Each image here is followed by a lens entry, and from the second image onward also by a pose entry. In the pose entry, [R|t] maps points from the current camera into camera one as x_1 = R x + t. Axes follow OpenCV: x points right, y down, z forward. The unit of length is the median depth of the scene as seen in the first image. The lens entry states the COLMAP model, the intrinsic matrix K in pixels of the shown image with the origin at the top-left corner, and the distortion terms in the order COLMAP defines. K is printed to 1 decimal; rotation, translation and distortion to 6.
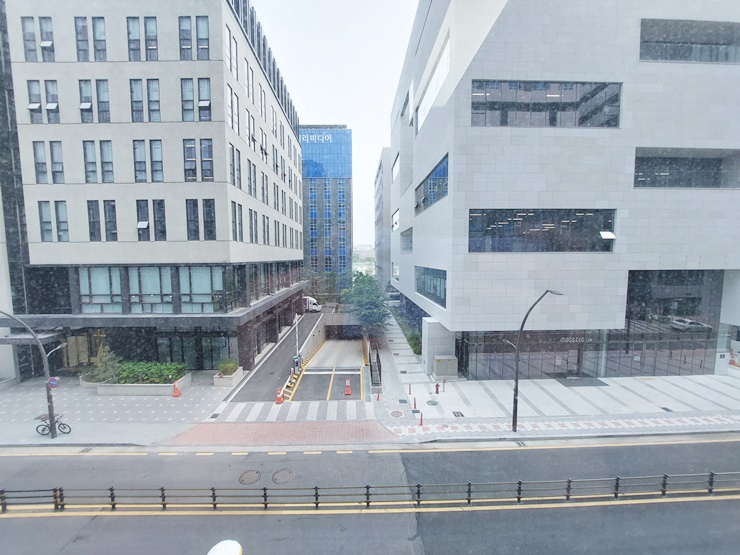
lens RADIAL K [[294.5, 0, 360.8], [0, 294.5, 279.7], [0, 0, 1]] dist [-0.001195, -0.000099]
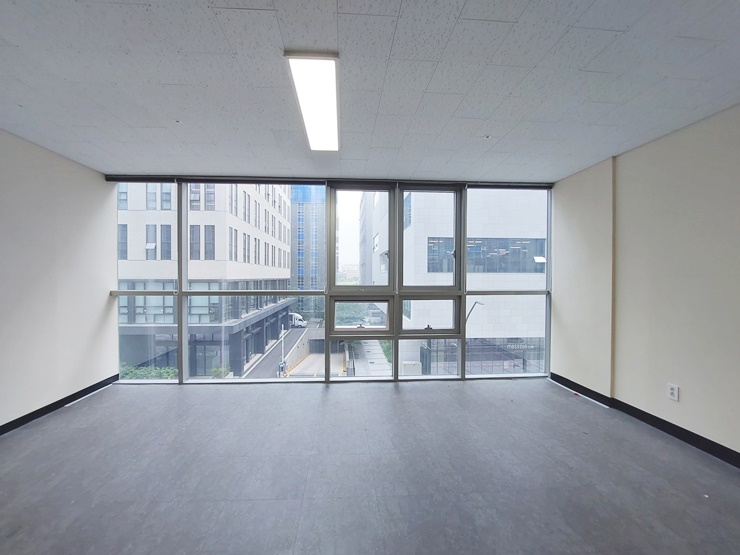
lens RADIAL K [[294.5, 0, 360.8], [0, 294.5, 279.7], [0, 0, 1]] dist [-0.001195, -0.000099]
pose [[0.999114, 0.008716, 0.041163, 0.028216], [-0.005941, 0.997732, -0.067053, 0.013514], [-0.041654, 0.066749, 0.996900, -0.130011]]
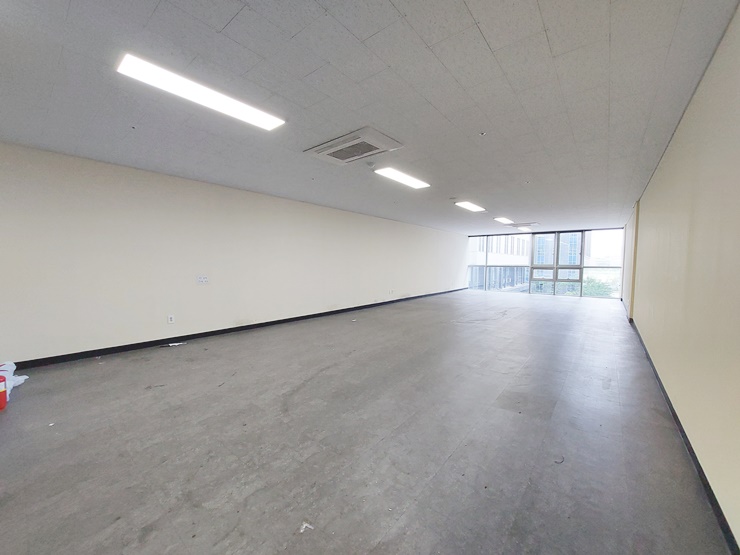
lens RADIAL K [[294.5, 0, 360.8], [0, 294.5, 279.7], [0, 0, 1]] dist [-0.001195, -0.000099]
pose [[0.752565, 0.043281, -0.657094, 0.115249], [-0.056860, 0.998382, 0.000639, 0.043825], [0.656059, 0.036882, 0.753808, -0.487865]]
